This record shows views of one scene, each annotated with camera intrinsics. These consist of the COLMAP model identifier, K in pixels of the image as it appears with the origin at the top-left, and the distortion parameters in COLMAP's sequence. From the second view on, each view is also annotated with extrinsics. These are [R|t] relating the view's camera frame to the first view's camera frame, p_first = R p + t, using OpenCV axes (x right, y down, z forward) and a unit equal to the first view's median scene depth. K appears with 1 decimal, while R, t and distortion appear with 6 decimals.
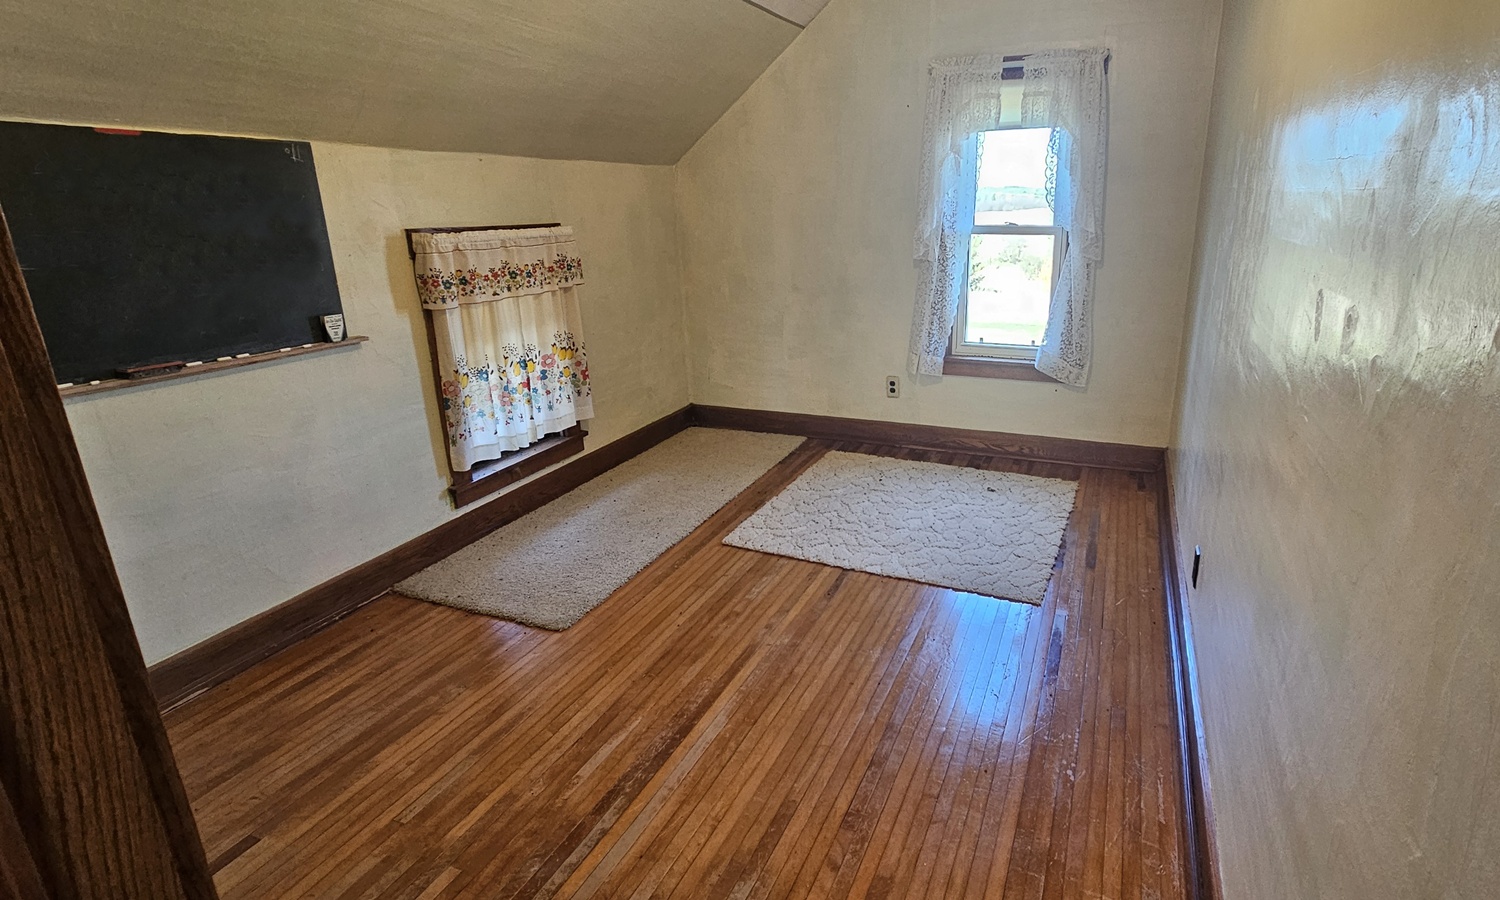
lens RADIAL K [[792.8, 0, 750.0], [0, 792.8, 450.0], [0, 0, 1]] dist [0.001609, -0.000047]
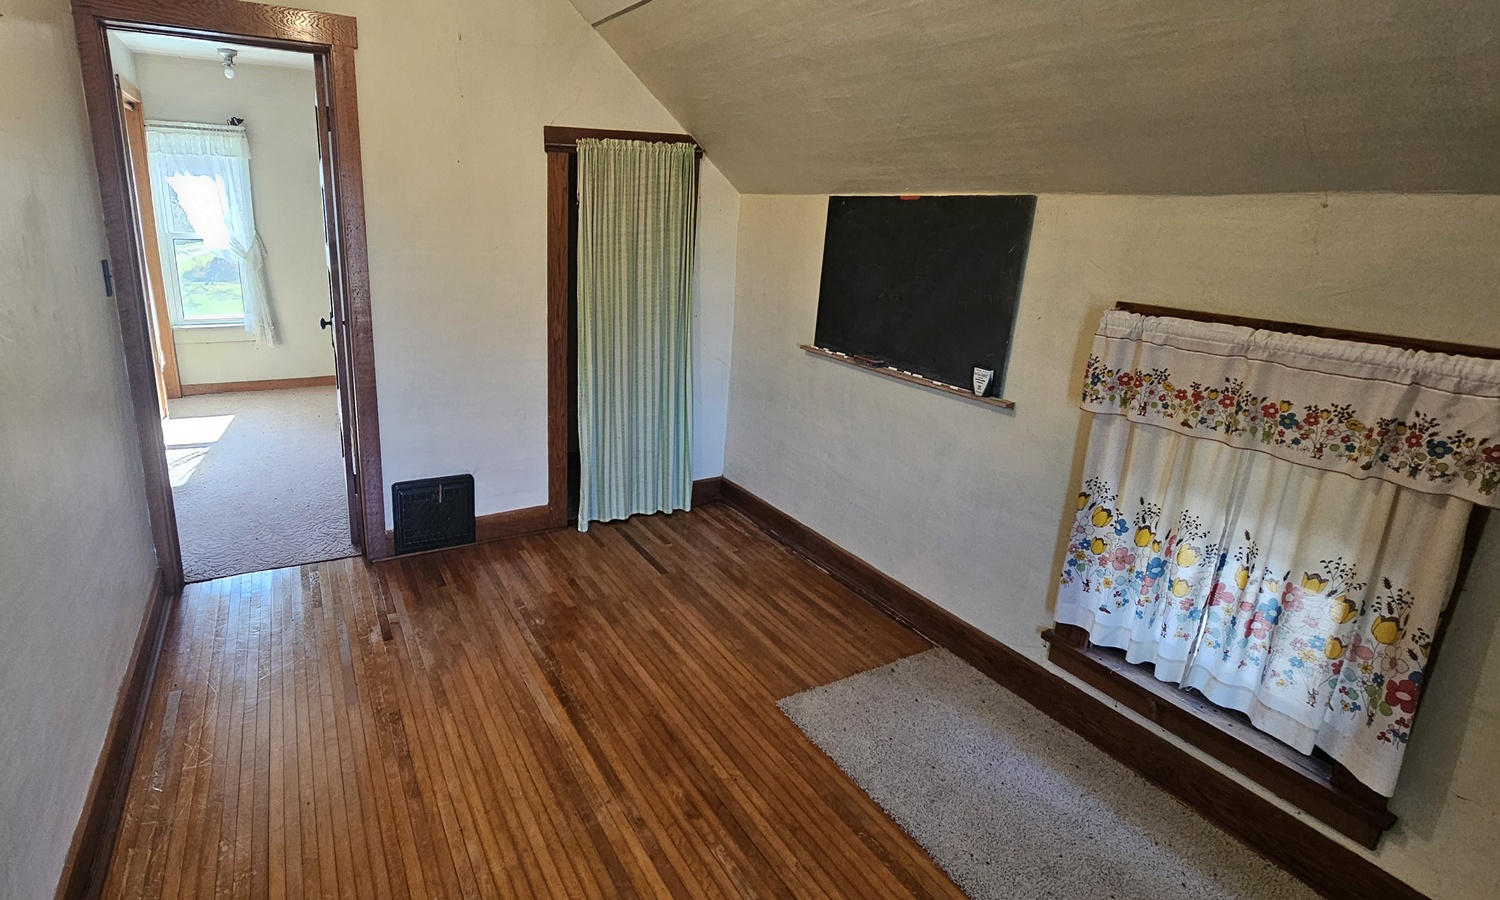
lens RADIAL K [[650.0, 0, 561.9], [0, 650.0, 451.2], [0, 0, 1]] dist [-0.000363, -0.000138]
pose [[-0.666124, 0.245237, -0.704370, 0.426948], [-0.247073, 0.818518, 0.518637, -0.375856], [0.703728, 0.519507, -0.484643, 1.067457]]
